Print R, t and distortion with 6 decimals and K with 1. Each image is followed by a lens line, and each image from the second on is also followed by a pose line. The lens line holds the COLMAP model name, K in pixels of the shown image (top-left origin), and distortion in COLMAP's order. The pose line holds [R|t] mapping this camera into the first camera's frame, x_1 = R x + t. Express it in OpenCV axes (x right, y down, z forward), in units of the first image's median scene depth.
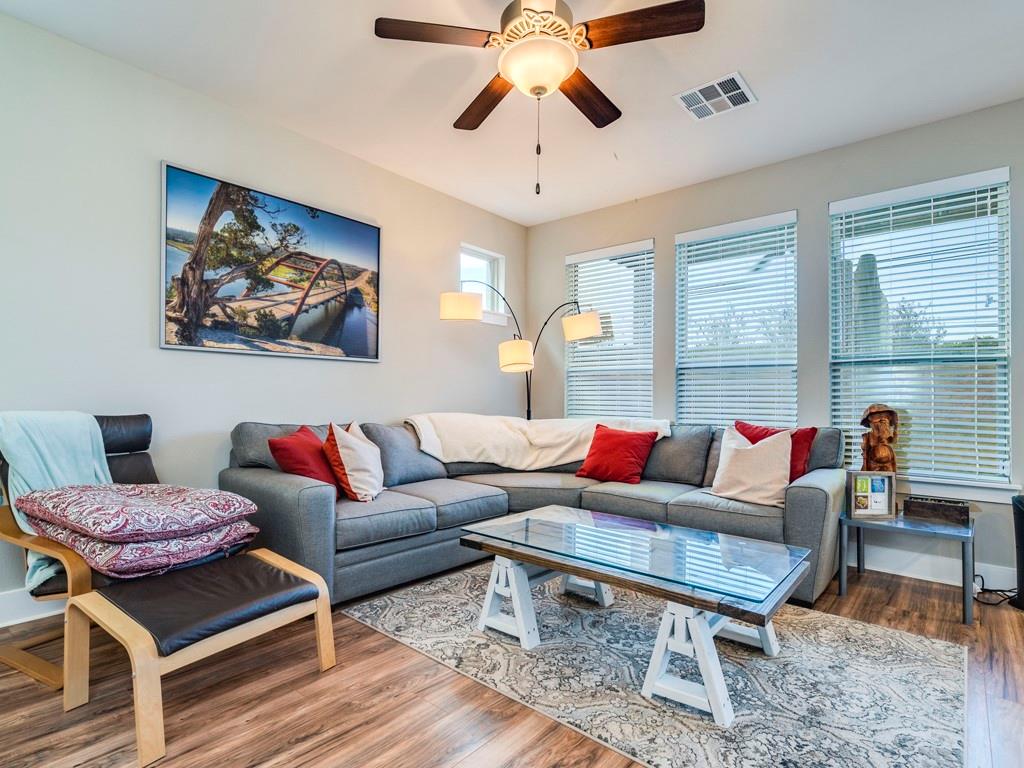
lens RADIAL K [[532.6, 0, 511.8], [0, 532.6, 387.6], [0, 0, 1]] dist [0.020870, -0.002145]
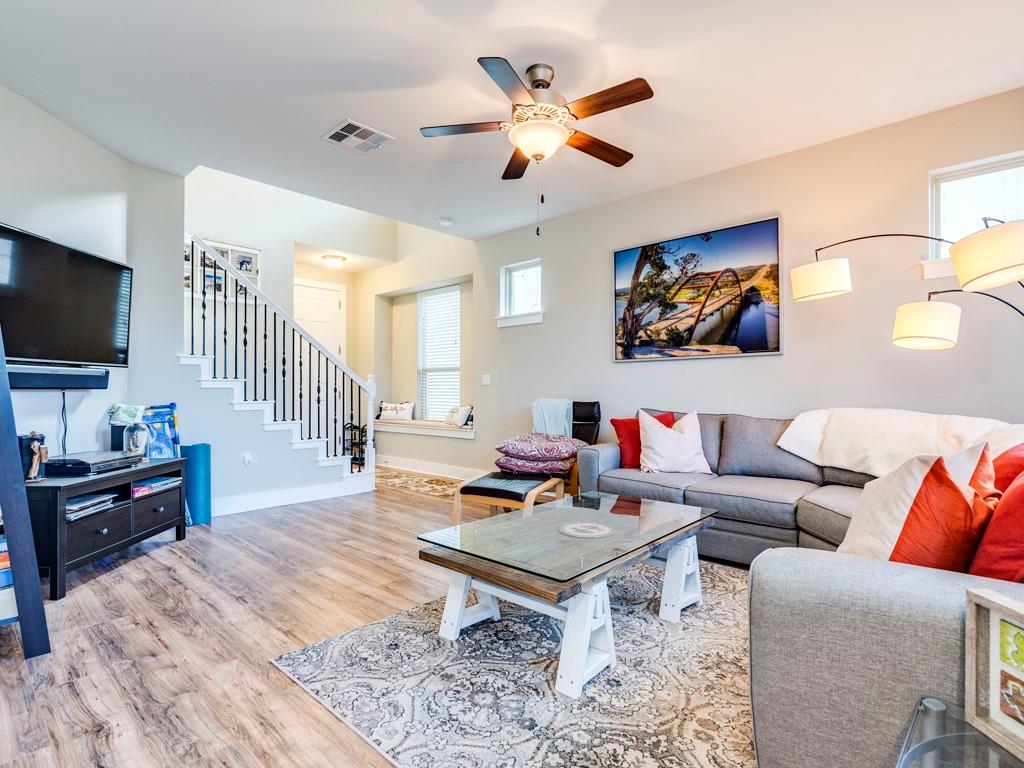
lens RADIAL K [[532.6, 0, 518.1], [0, 532.6, 392.9], [0, 0, 1]] dist [0.020870, -0.002145]
pose [[-0.027982, -0.000747, -0.999608, 0.858191], [0.025626, 0.999671, -0.001464, 0.014433], [0.999280, -0.025657, -0.027954, 0.618759]]
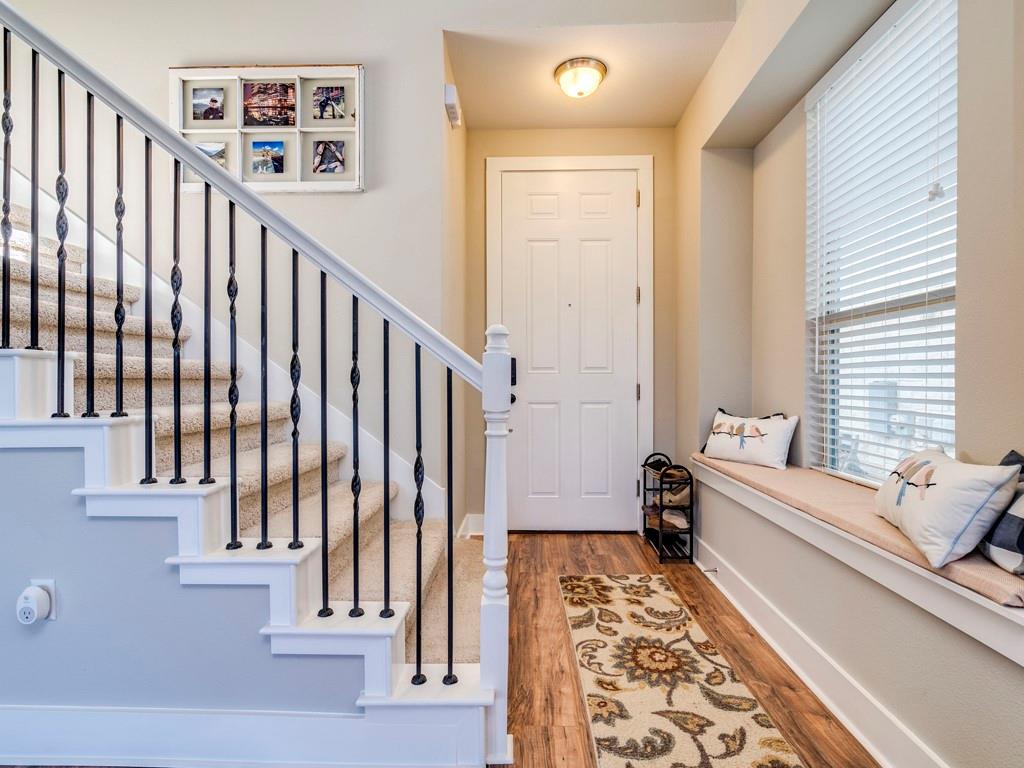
lens RADIAL K [[532.6, 0, 510.8], [0, 532.6, 381.1], [0, 0, 1]] dist [0.020870, -0.002145]
pose [[-0.785856, -0.011503, -0.618303, -0.489704], [0.013056, 0.999296, -0.035185, 0.011902], [0.618272, -0.035723, -0.785152, 0.478609]]
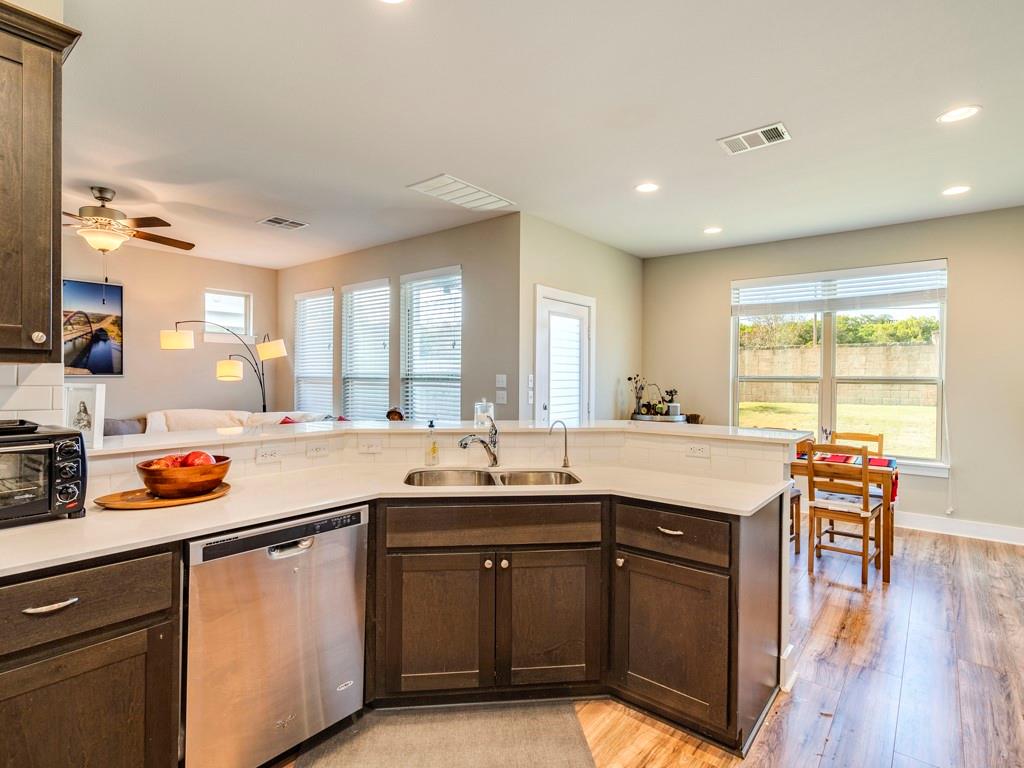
lens RADIAL K [[532.6, 0, 504.6], [0, 532.6, 380.0], [0, 0, 1]] dist [0.020870, -0.002145]
pose [[0.999715, -0.006652, 0.022937, 0.895070], [0.006136, 0.999729, 0.022461, -0.074346], [-0.023080, -0.022314, 0.999485, -0.607100]]
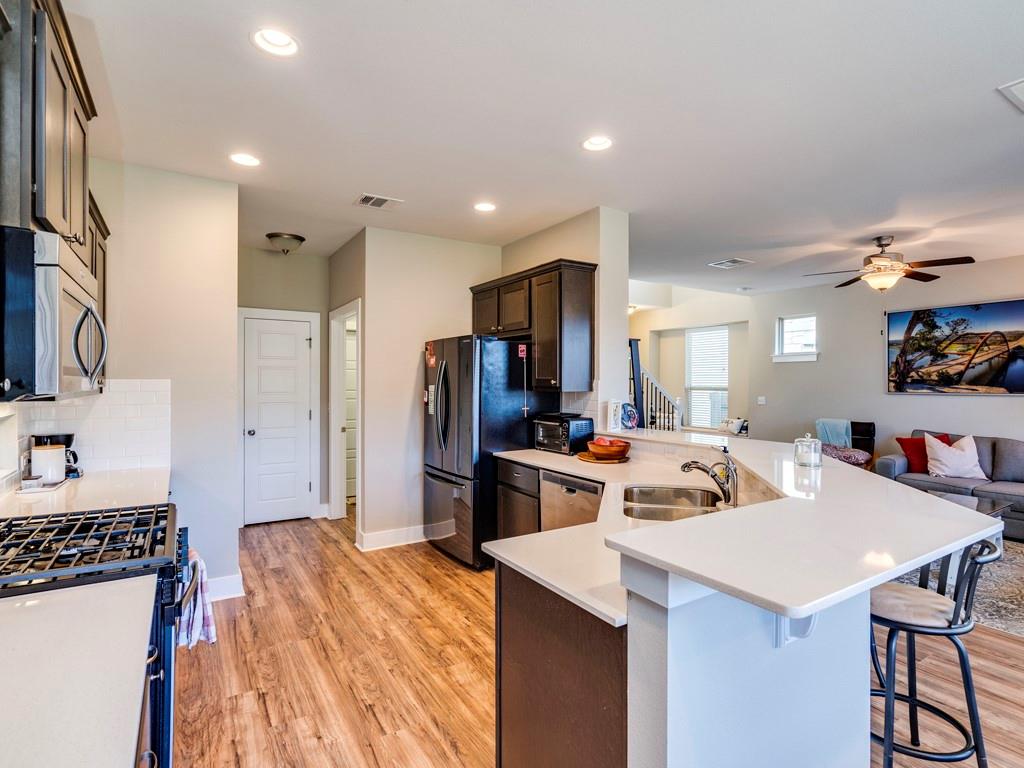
lens RADIAL K [[532.6, 0, 515.7], [0, 532.6, 382.0], [0, 0, 1]] dist [0.020870, -0.002145]
pose [[-0.287440, -0.013982, -0.957697, 1.671839], [0.009388, 0.999804, -0.017414, -0.082614], [0.957753, -0.013996, -0.287253, 0.117732]]
